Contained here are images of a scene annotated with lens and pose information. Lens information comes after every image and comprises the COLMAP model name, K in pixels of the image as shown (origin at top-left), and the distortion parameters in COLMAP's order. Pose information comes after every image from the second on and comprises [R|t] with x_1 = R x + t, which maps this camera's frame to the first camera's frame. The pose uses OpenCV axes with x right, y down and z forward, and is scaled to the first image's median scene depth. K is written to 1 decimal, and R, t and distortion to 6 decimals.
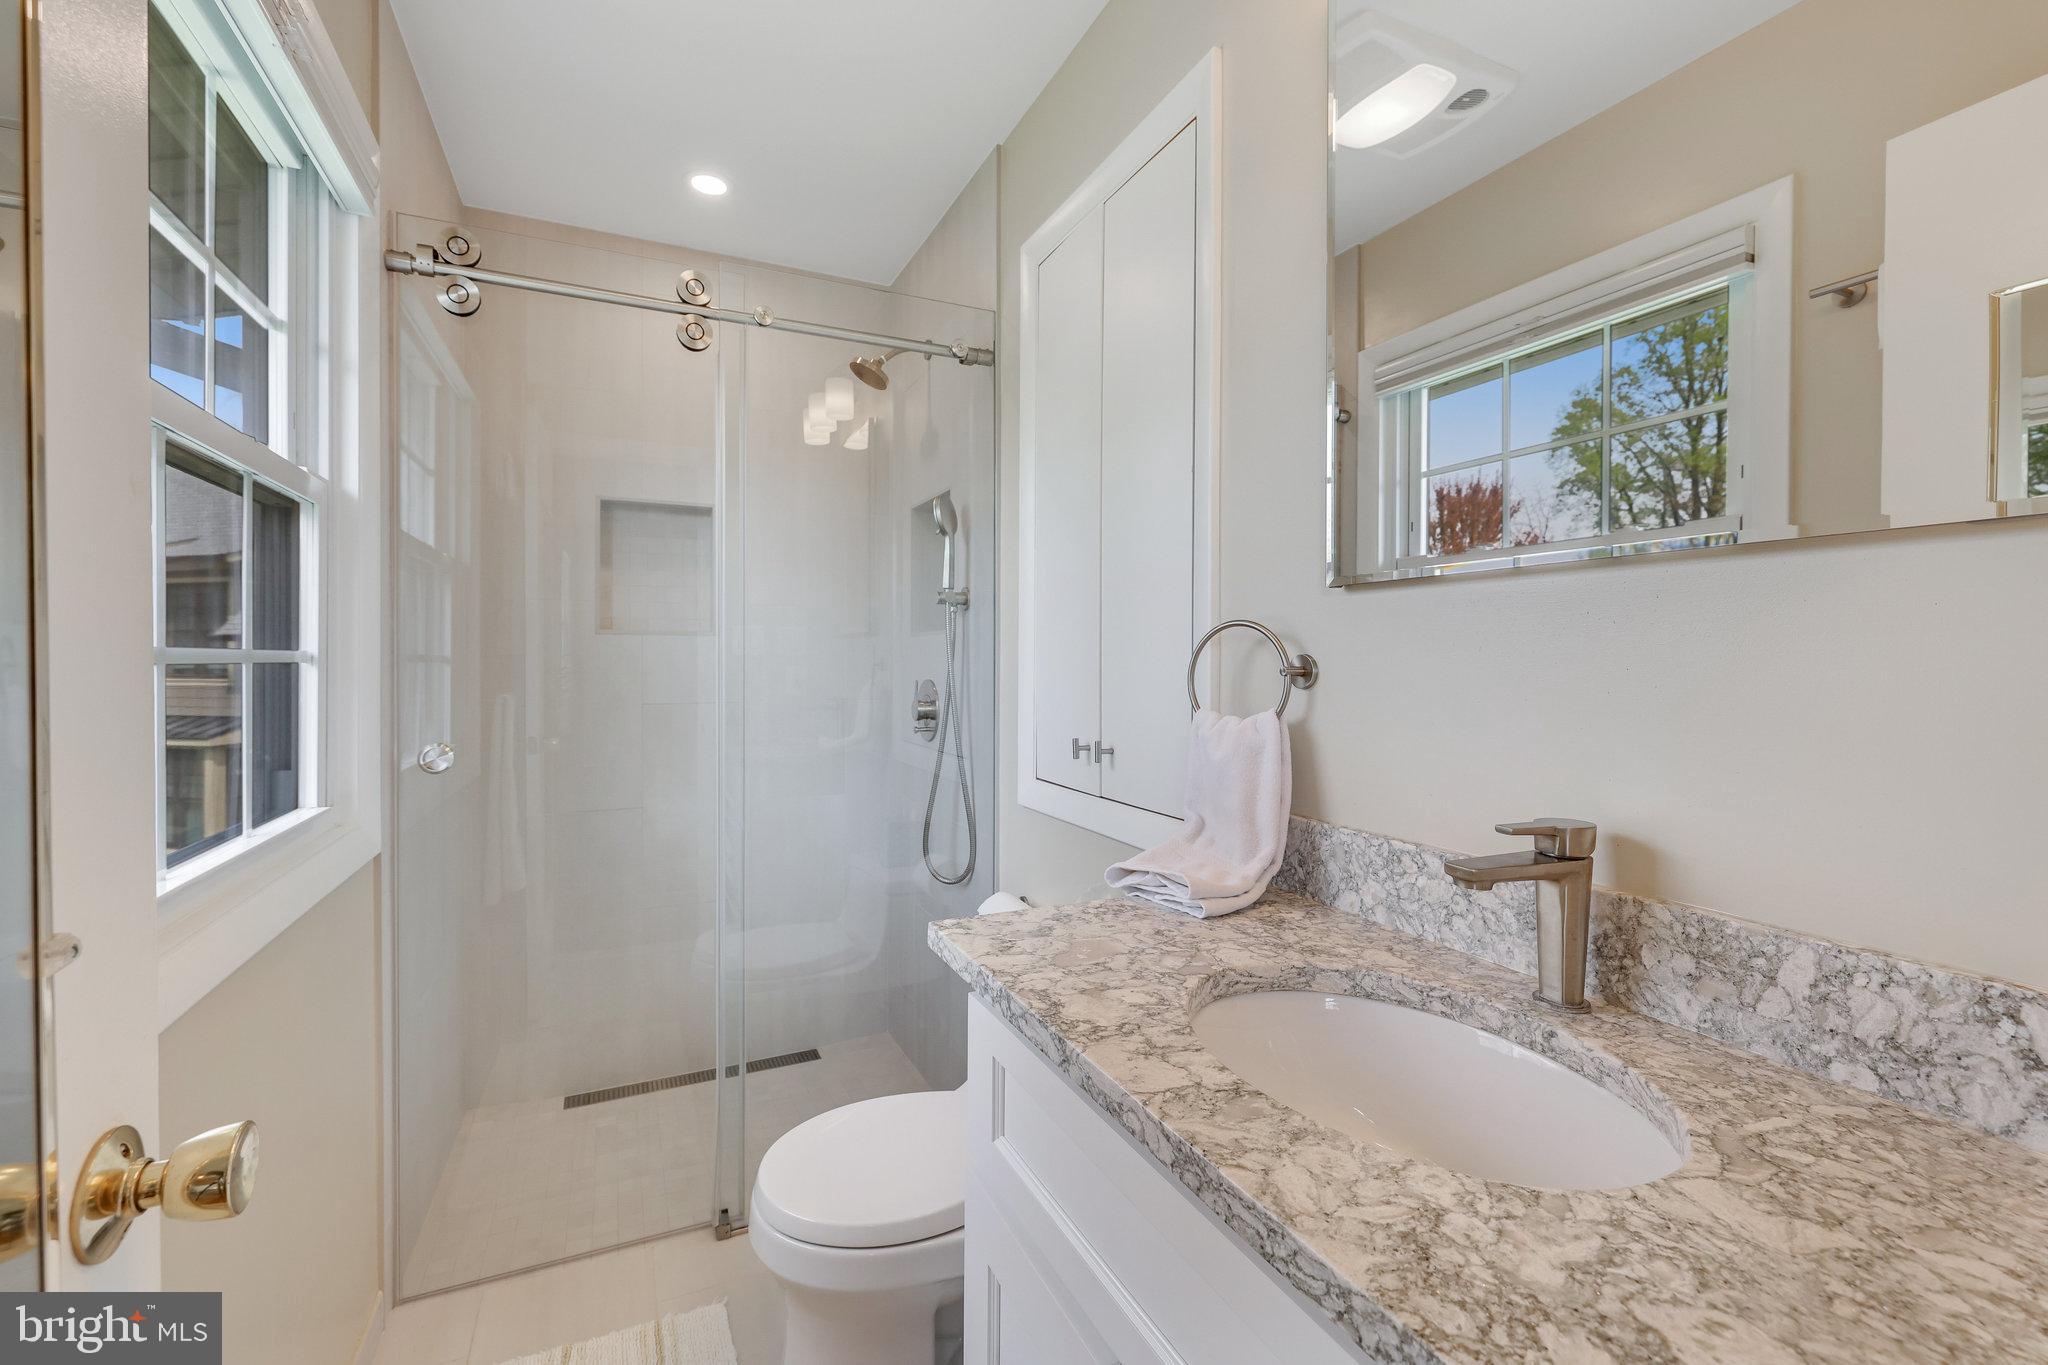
lens RADIAL K [[904.7, 0, 1030.8], [0, 904.7, 655.1], [0, 0, 1]] dist [-0.001493, -0.000097]
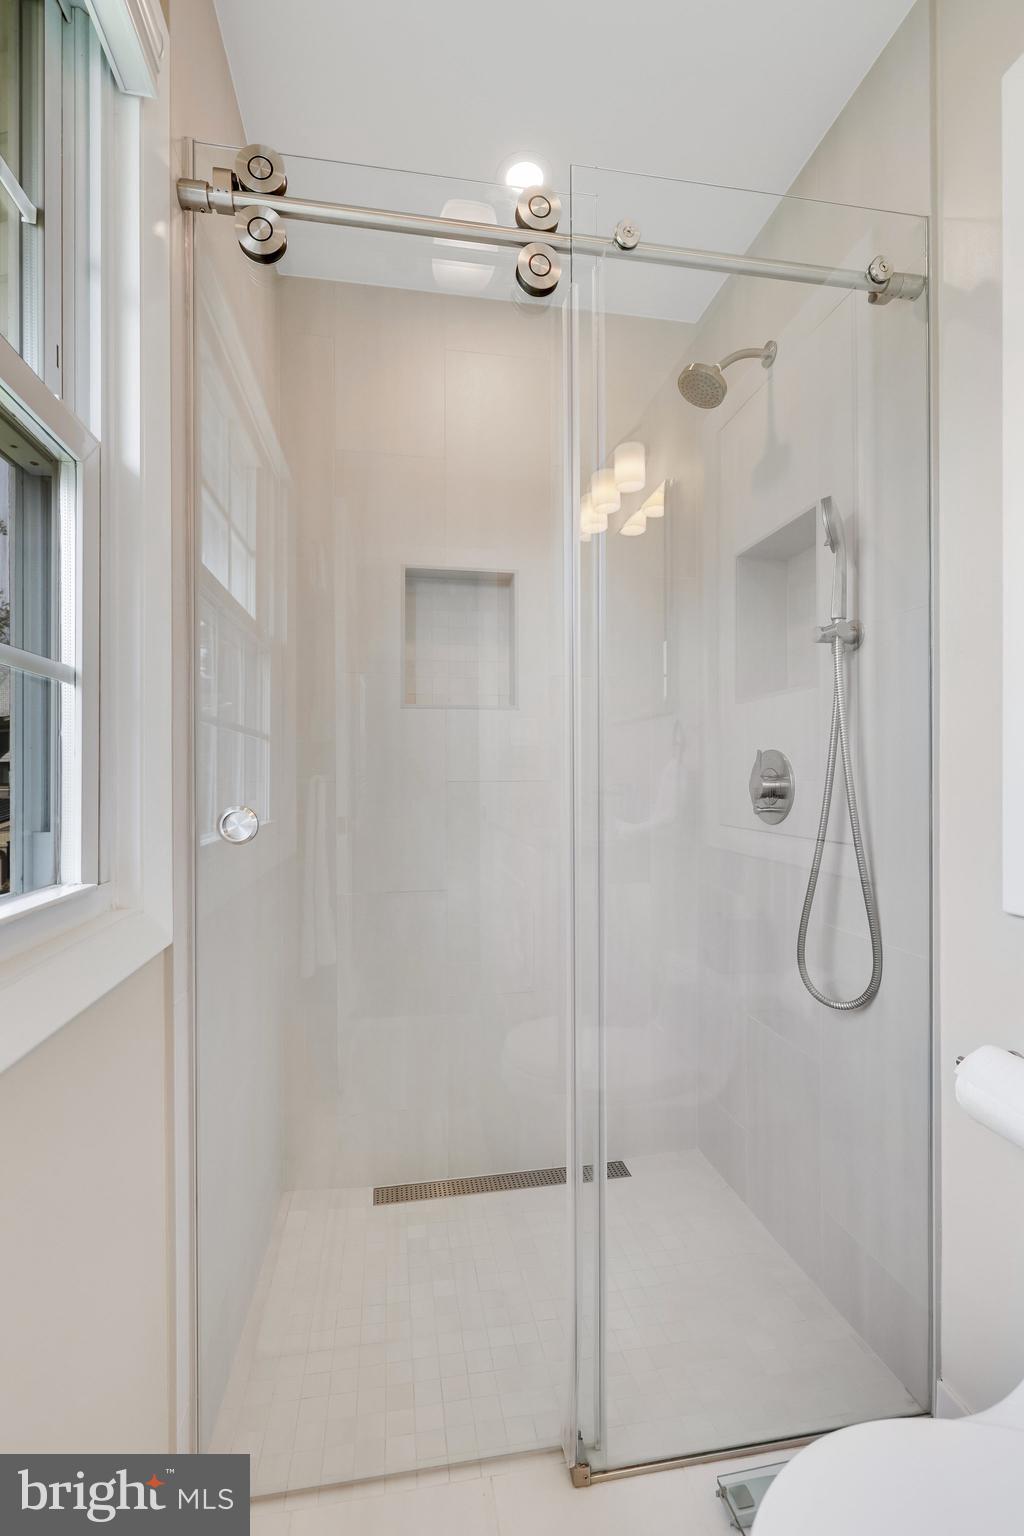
lens RADIAL K [[678.5, 0, 487.3], [0, 678.5, 769.6], [0, 0, 1]] dist [-0.001493, -0.000097]
pose [[0.959646, -0.006755, -0.281130, -0.243689], [0.004928, 0.999962, -0.007207, 0.062269], [0.281168, 0.005531, 0.959643, 0.425728]]
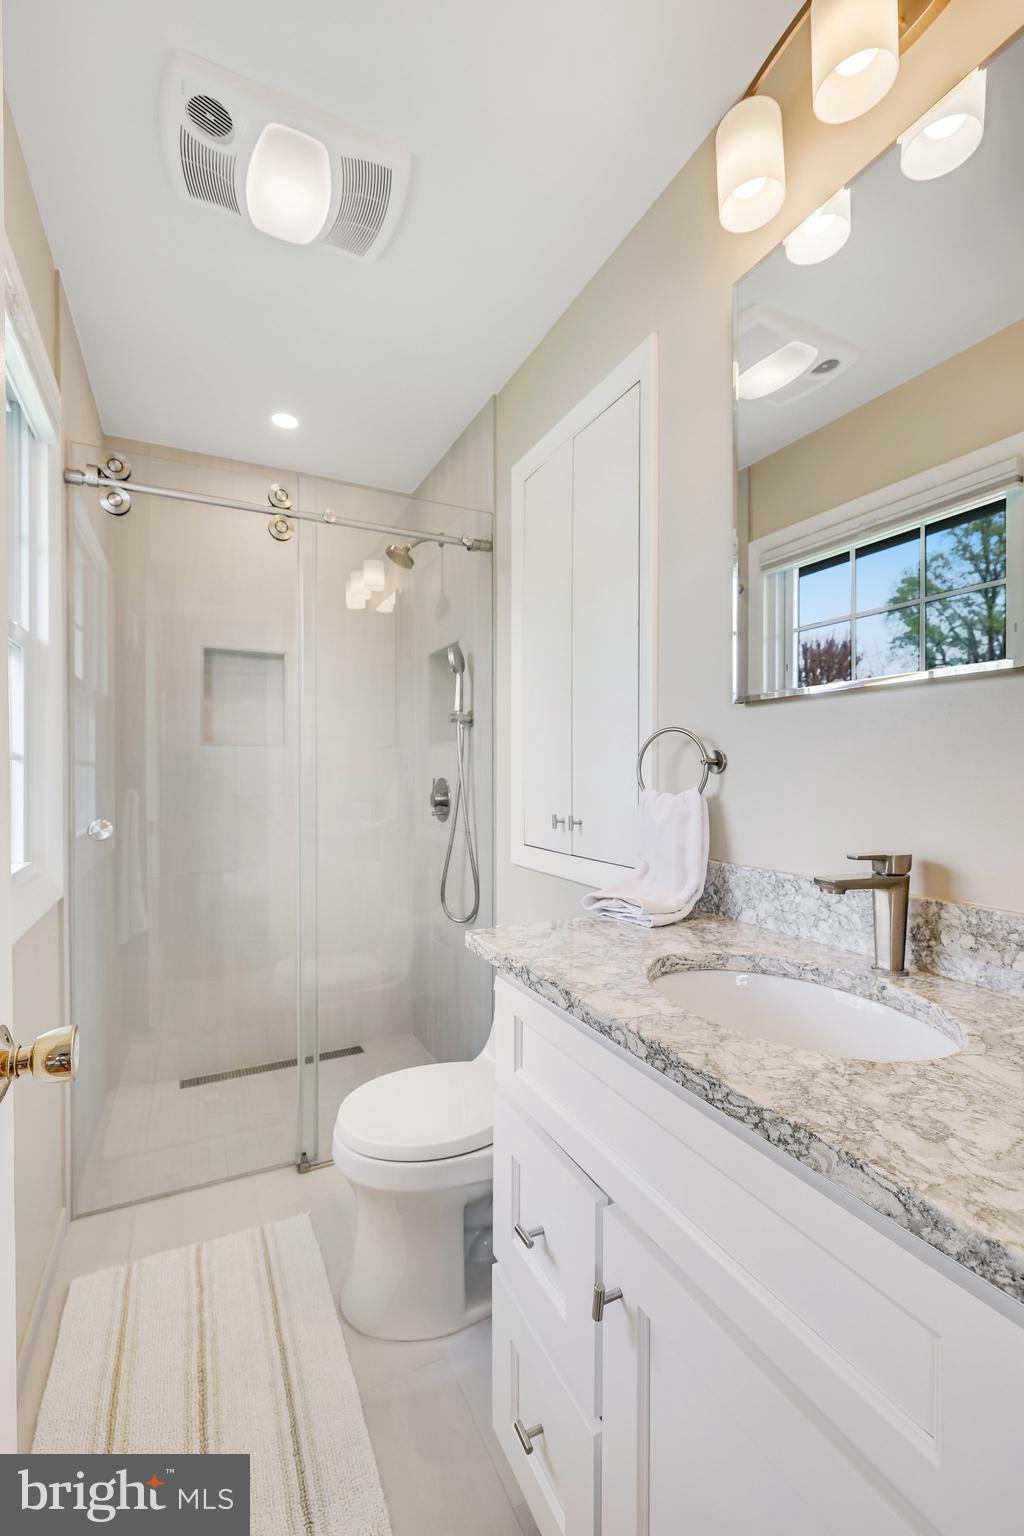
lens RADIAL K [[678.5, 0, 514.8], [0, 678.5, 769.2], [0, 0, 1]] dist [-0.001493, -0.000097]
pose [[0.999781, -0.003186, 0.020689, -0.030428], [0.003163, 0.999994, 0.001124, 0.017368], [-0.020692, -0.001058, 0.999785, -0.057830]]
